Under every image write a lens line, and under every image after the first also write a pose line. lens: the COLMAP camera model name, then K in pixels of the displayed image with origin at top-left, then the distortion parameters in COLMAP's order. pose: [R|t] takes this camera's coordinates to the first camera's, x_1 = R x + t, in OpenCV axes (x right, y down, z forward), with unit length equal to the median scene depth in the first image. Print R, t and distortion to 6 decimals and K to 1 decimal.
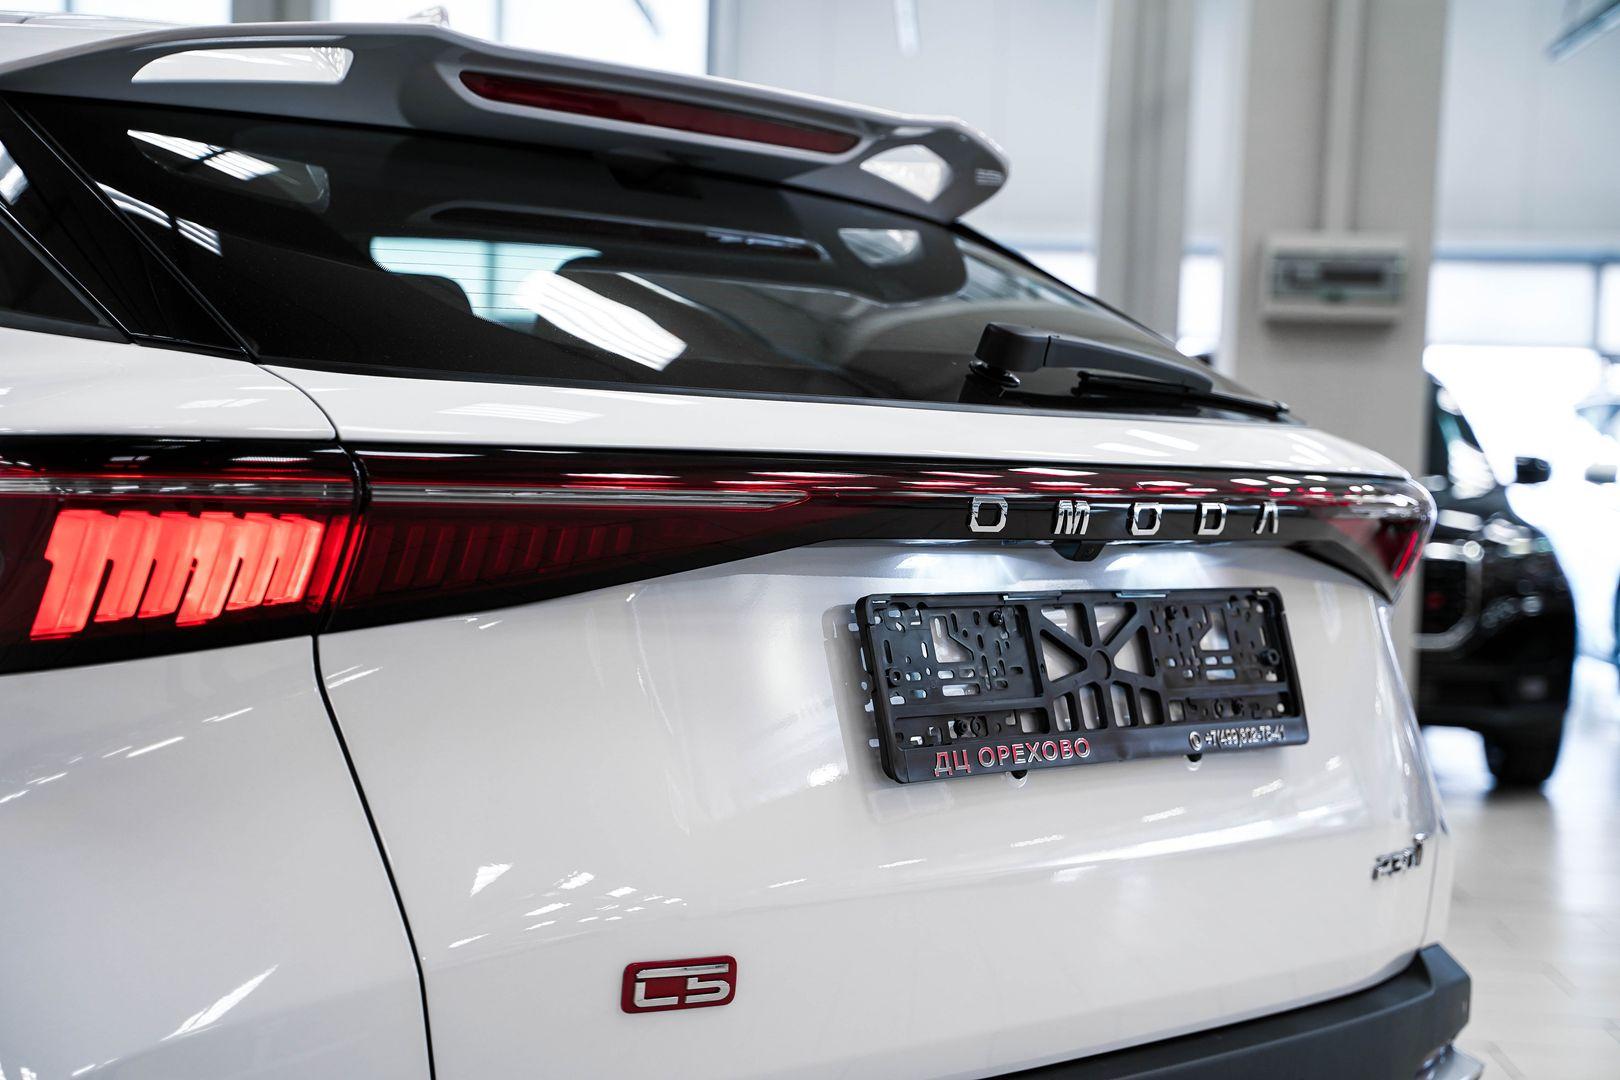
lens RADIAL K [[2665.1, 0, 854.3], [0, 2665.1, 539.9], [0, 0, 1]] dist [0.159820, -0.037341]
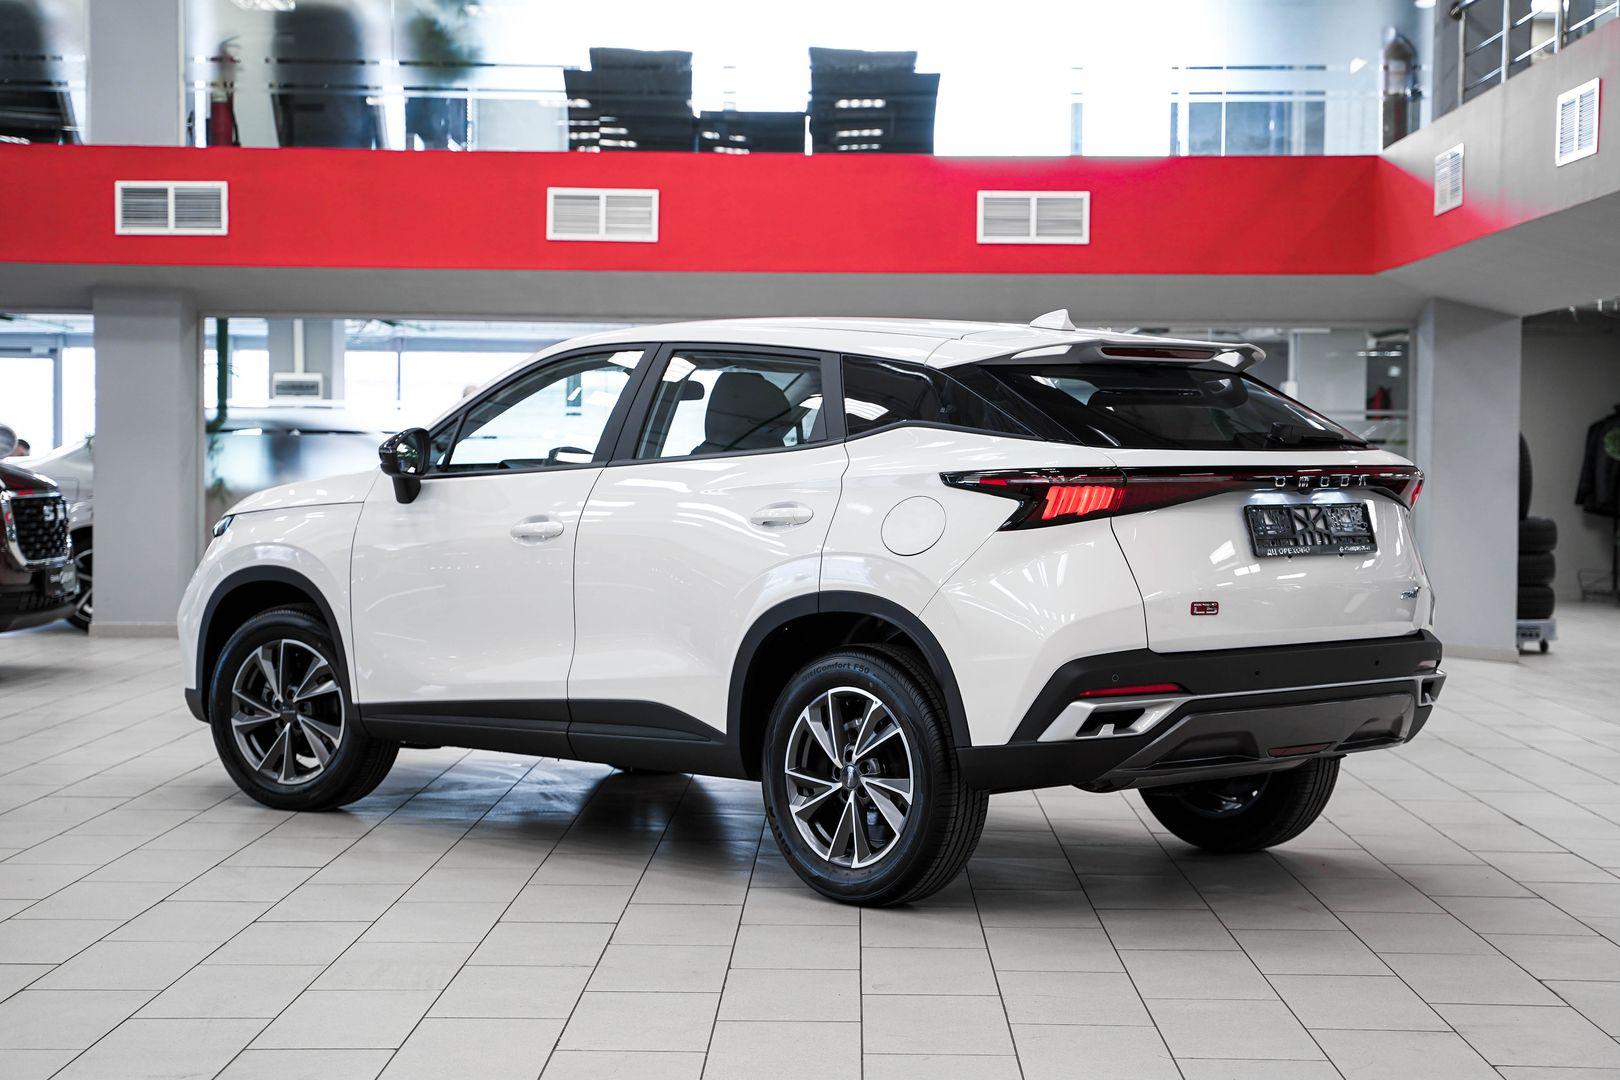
lens RADIAL K [[2605.8, 0, 810.0], [0, 2605.8, 540.0], [0, 0, 1]] dist [0.136166, 0.029872]
pose [[0.997657, -0.026682, -0.062989, -0.327135], [0.027177, 0.999606, 0.007021, 0.024601], [0.062777, -0.008717, 0.997990, -2.295019]]
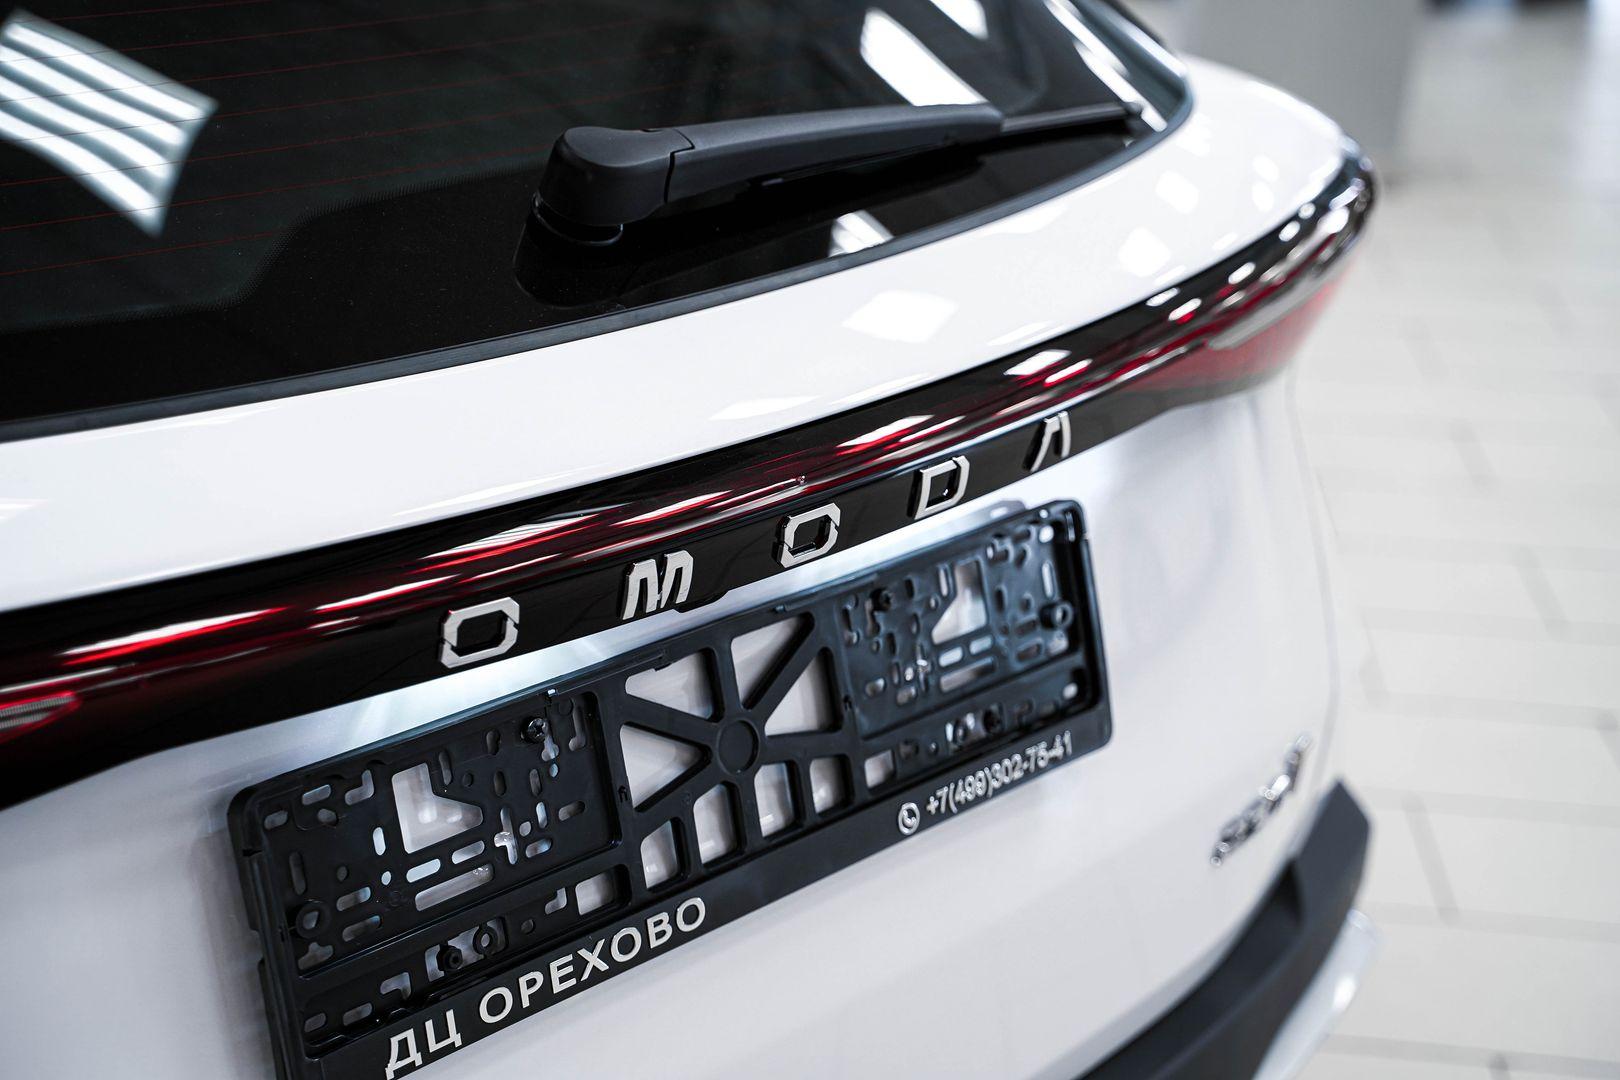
lens RADIAL K [[2562.2, 0, 810.0], [0, 2562.2, 540.0], [0, 0, 1]] dist [0.183362, 0.051944]
pose [[0.999291, 0.021094, -0.031199, 0.126237], [-0.008165, 0.930063, 0.367309, -0.208585], [0.036765, -0.366794, 0.929575, 0.488380]]
